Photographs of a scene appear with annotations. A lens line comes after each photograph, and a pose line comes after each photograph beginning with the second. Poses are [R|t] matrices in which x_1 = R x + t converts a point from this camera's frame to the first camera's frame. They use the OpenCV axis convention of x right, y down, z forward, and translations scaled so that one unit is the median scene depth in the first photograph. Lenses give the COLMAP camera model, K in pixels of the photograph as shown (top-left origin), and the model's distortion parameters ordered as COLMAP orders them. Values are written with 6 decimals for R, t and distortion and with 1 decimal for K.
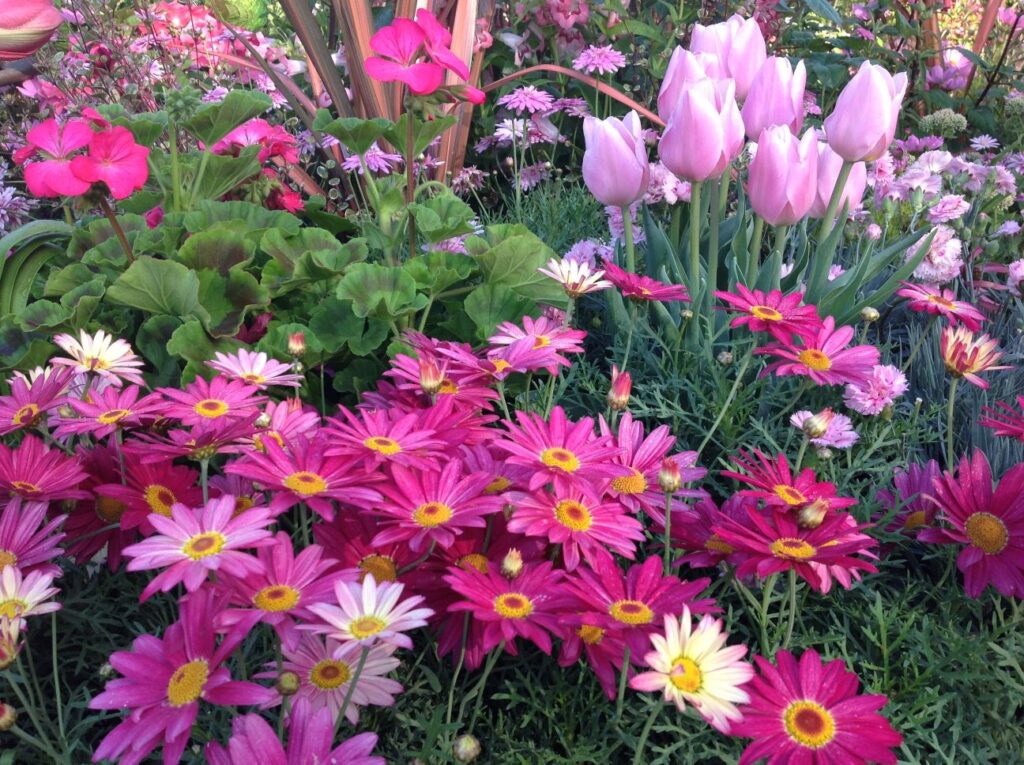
lens RADIAL K [[1014.3, 0, 512.0], [0, 1014.3, 382.5], [0, 0, 1]] dist [0.164197, -0.376235]
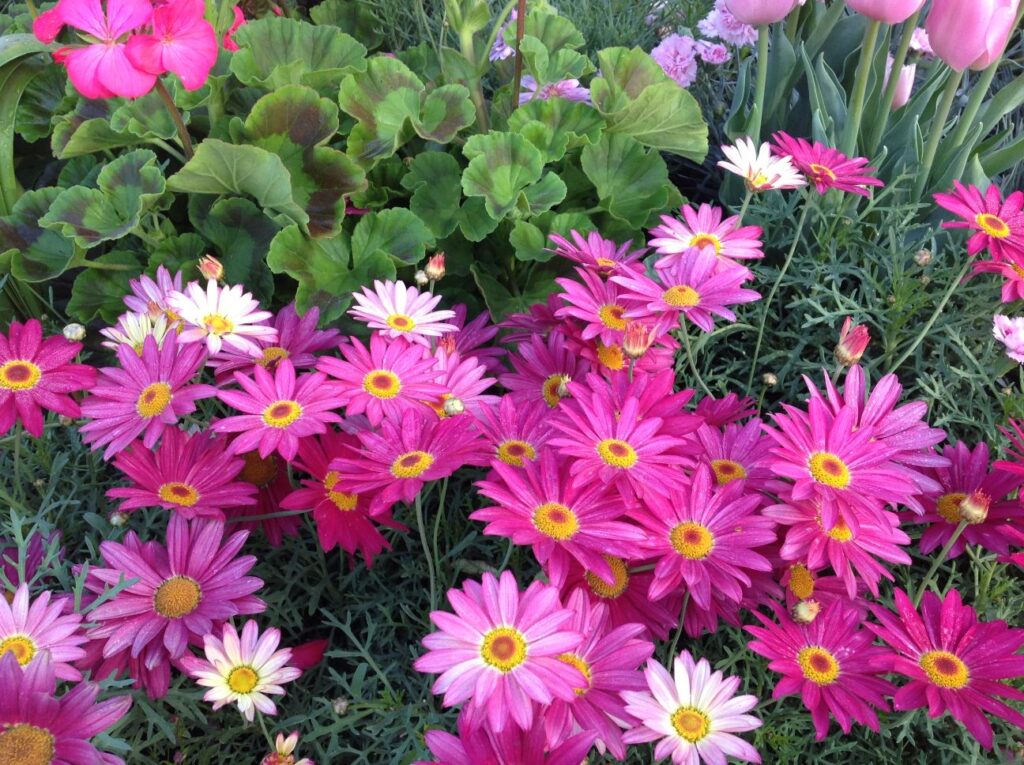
lens RADIAL K [[1014.3, 0, 512.0], [0, 1014.3, 382.5], [0, 0, 1]] dist [0.164197, -0.376235]
pose [[0.990839, -0.069814, 0.115603, -0.251380], [0.022689, 0.929900, 0.367112, -0.255979], [-0.133129, -0.361126, 0.922965, 0.174292]]
